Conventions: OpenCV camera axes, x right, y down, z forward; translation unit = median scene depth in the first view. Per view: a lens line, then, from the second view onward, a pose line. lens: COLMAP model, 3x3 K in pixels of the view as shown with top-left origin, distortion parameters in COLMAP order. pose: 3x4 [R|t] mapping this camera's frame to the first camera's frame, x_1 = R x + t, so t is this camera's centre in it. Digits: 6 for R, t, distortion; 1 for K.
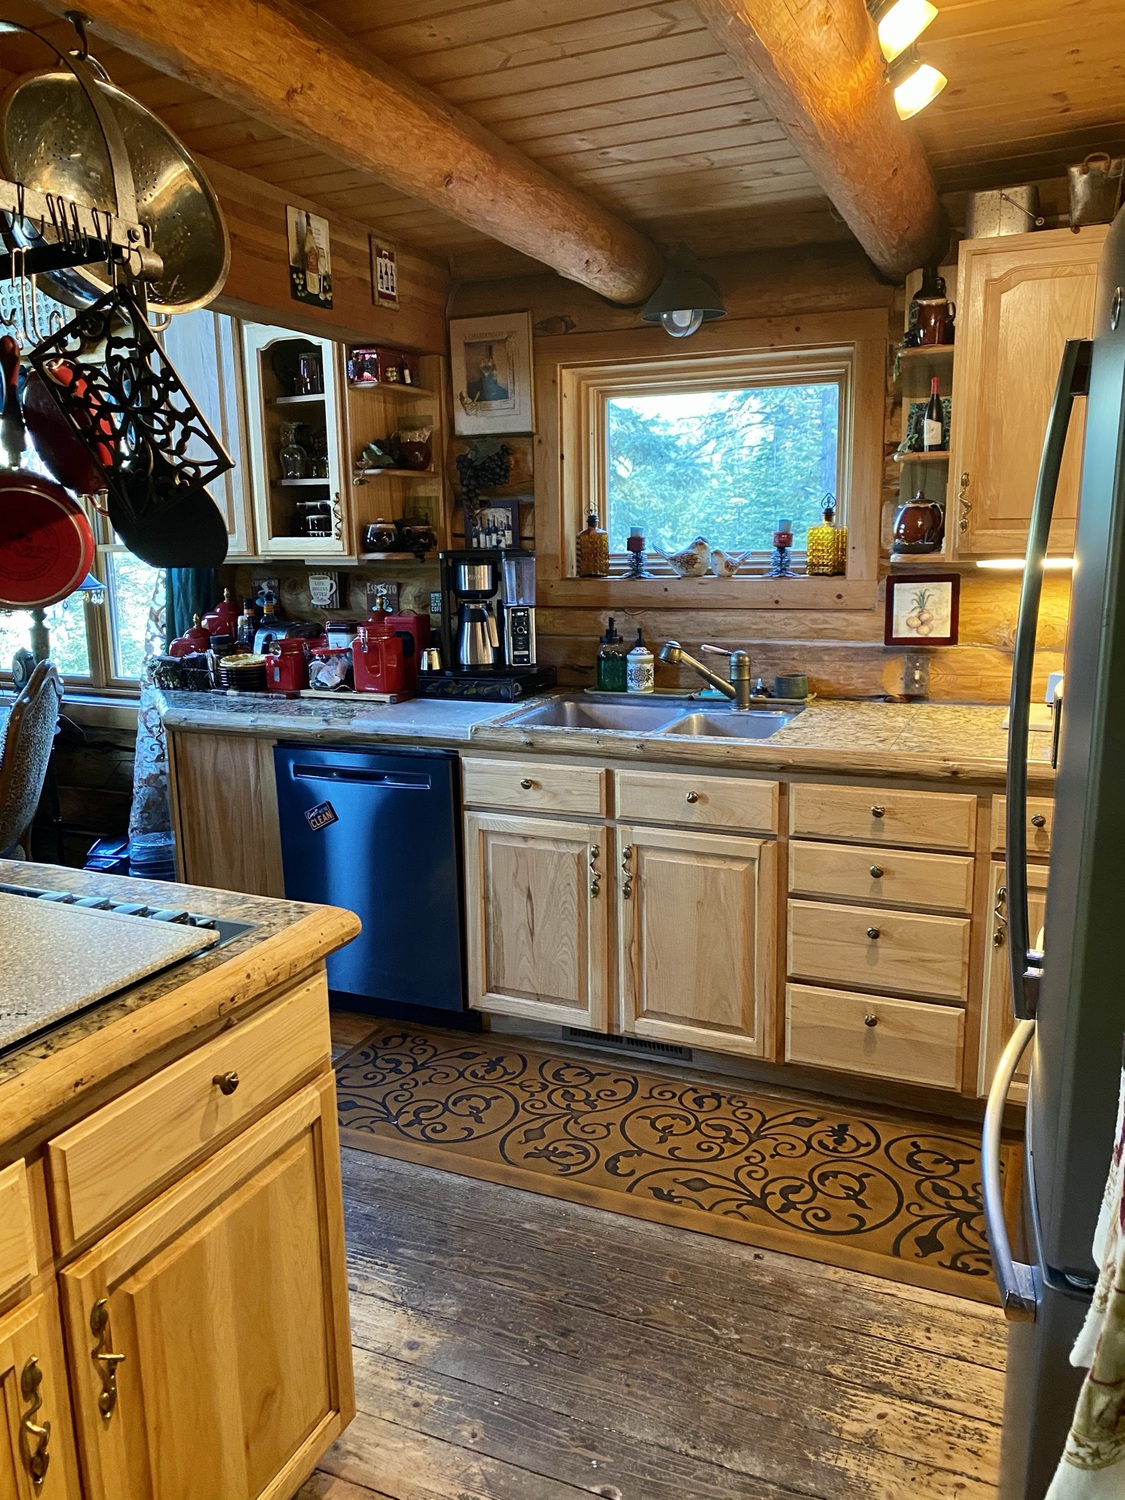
lens RADIAL K [[1148.4, 0, 554.0], [0, 1148.4, 740.9], [0, 0, 1]] dist [0.009701, -0.001383]
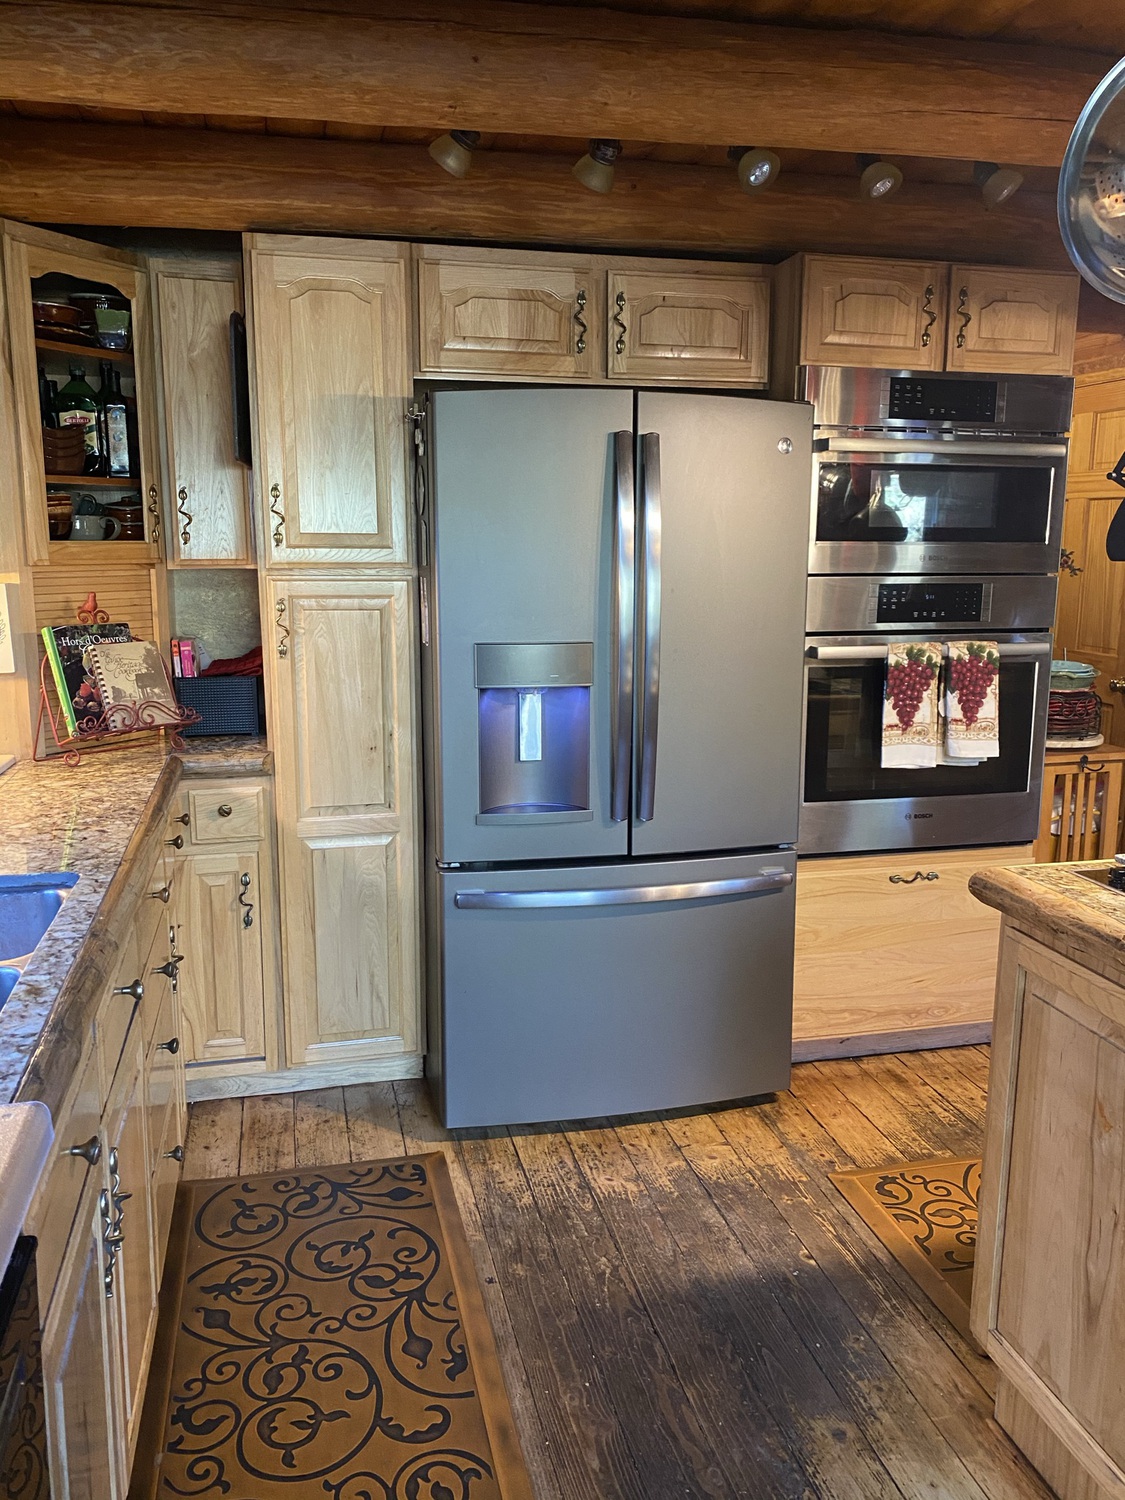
lens RADIAL K [[1148.4, 0, 559.7], [0, 1148.4, 735.2], [0, 0, 1]] dist [0.009701, -0.001383]
pose [[-0.616550, -0.121983, 0.777809, -0.348321], [0.153594, 0.950307, 0.270786, -0.153995], [-0.772189, 0.286420, -0.567176, 0.850589]]
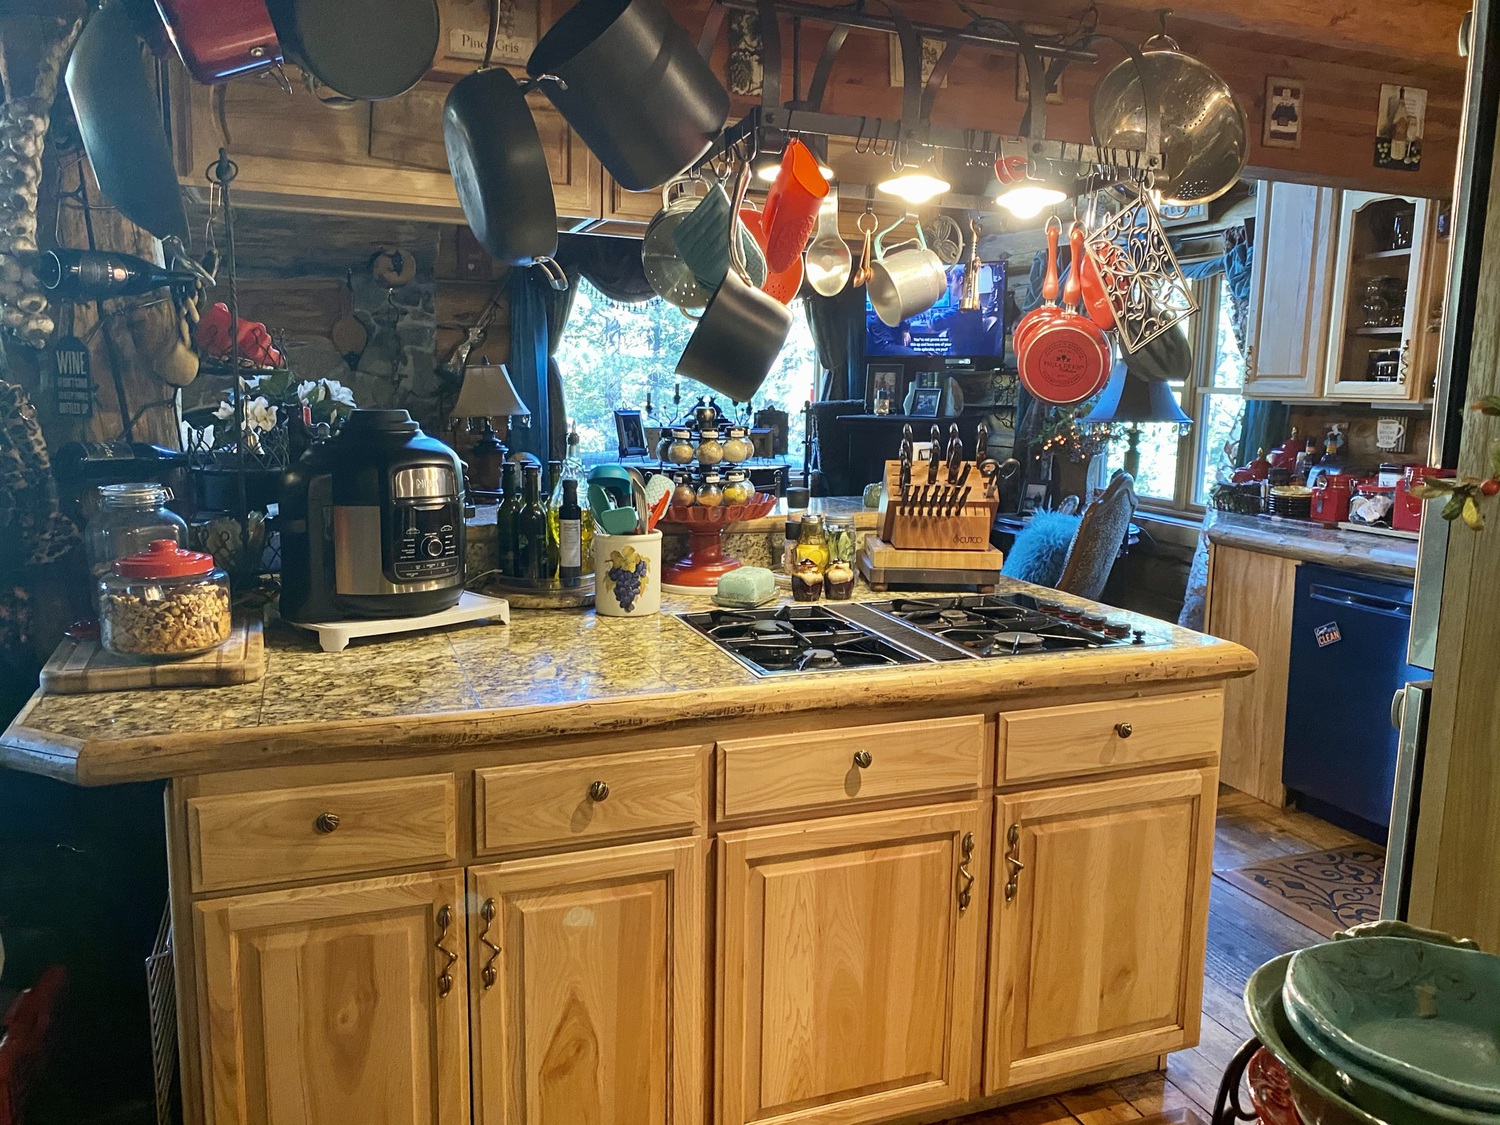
lens RADIAL K [[1148.4, 0, 757.9], [0, 1148.4, 556.9], [0, 0, 1]] dist [0.009701, -0.001383]
pose [[0.711166, 0.137060, -0.689534, 0.145519], [-0.160350, 0.986582, 0.030725, 0.044068], [0.684493, 0.088716, 0.723601, -0.158321]]
